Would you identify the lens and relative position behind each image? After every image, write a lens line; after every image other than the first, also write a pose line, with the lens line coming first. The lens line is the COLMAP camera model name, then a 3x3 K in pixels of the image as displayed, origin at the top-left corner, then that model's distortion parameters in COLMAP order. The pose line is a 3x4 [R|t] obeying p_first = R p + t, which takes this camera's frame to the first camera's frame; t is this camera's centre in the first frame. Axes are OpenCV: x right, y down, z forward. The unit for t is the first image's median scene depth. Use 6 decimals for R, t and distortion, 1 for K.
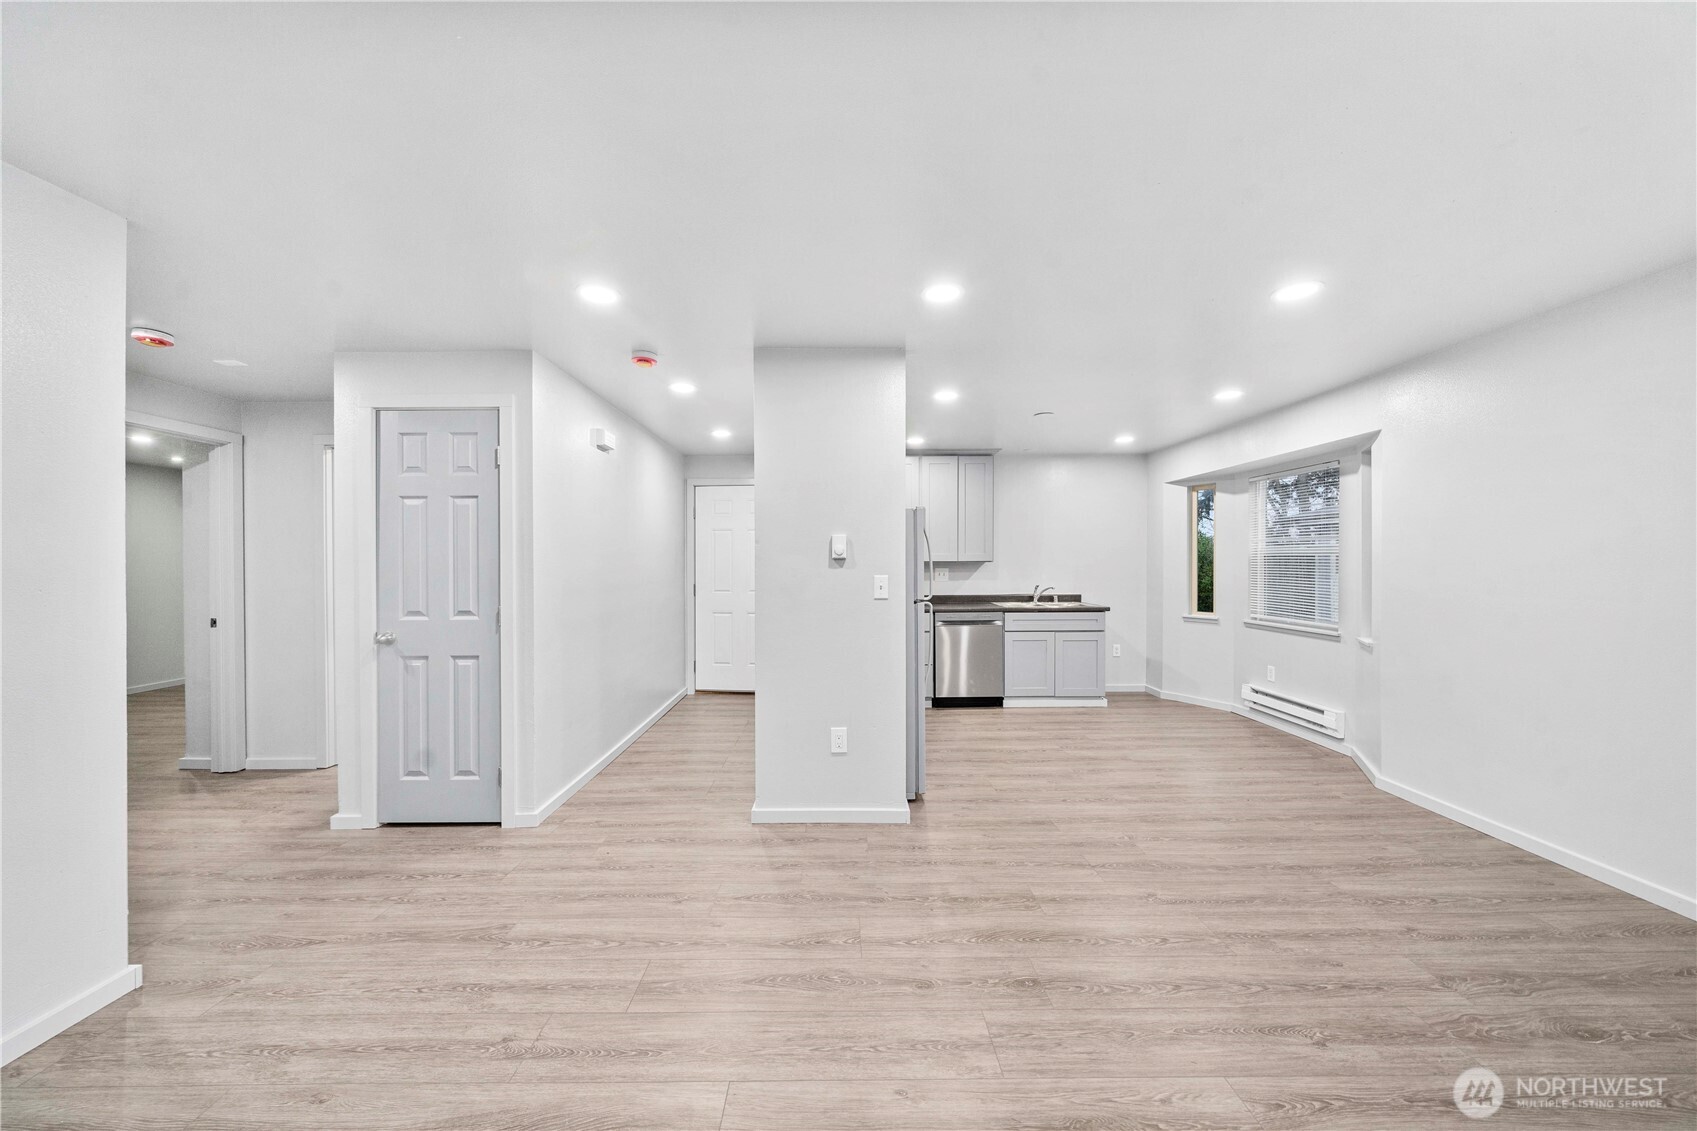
lens RADIAL K [[571.8, 0, 844.9], [0, 571.8, 563.2], [0, 0, 1]] dist [0.000407, 0.000117]
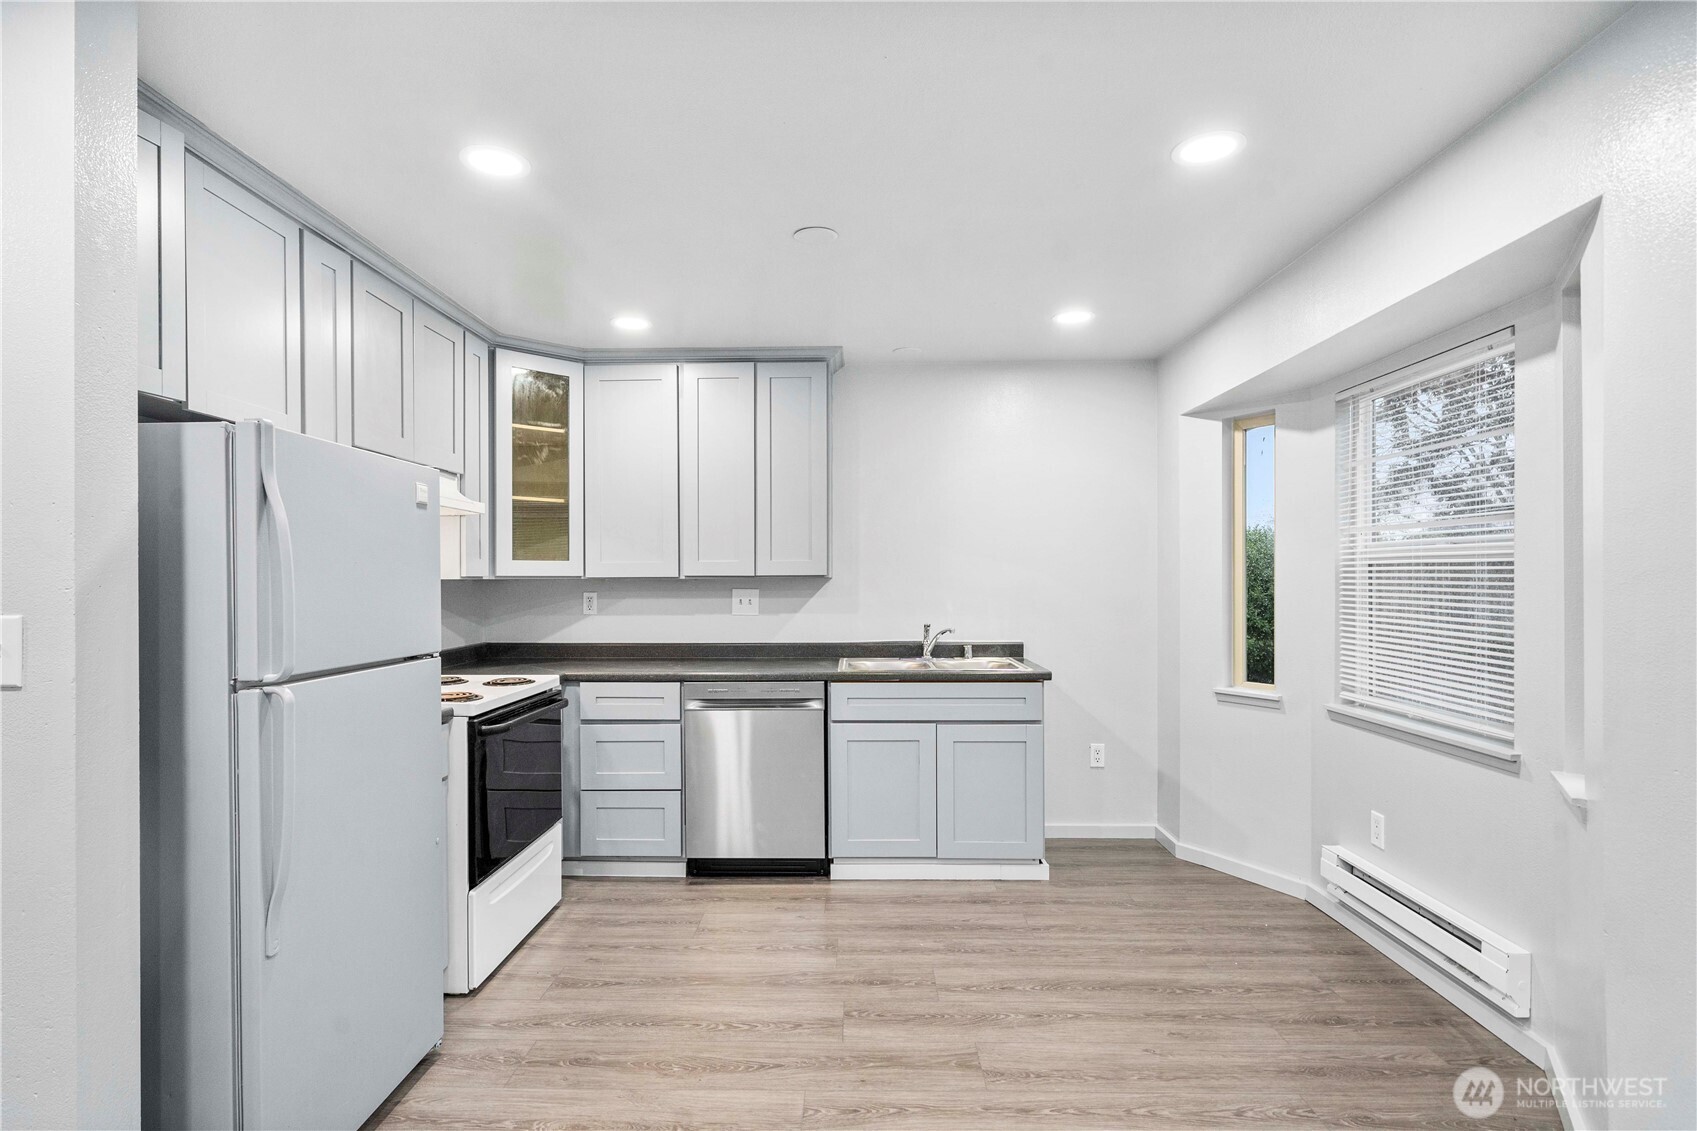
lens RADIAL K [[830.6, 0, 846.0], [0, 830.6, 572.0], [0, 0, 1]] dist [0.006048, 0.001103]
pose [[0.999453, 0.001555, -0.033042, 0.313341], [-0.001870, 0.999953, -0.009517, 0.000132], [0.033026, 0.009574, 0.999409, 0.300120]]
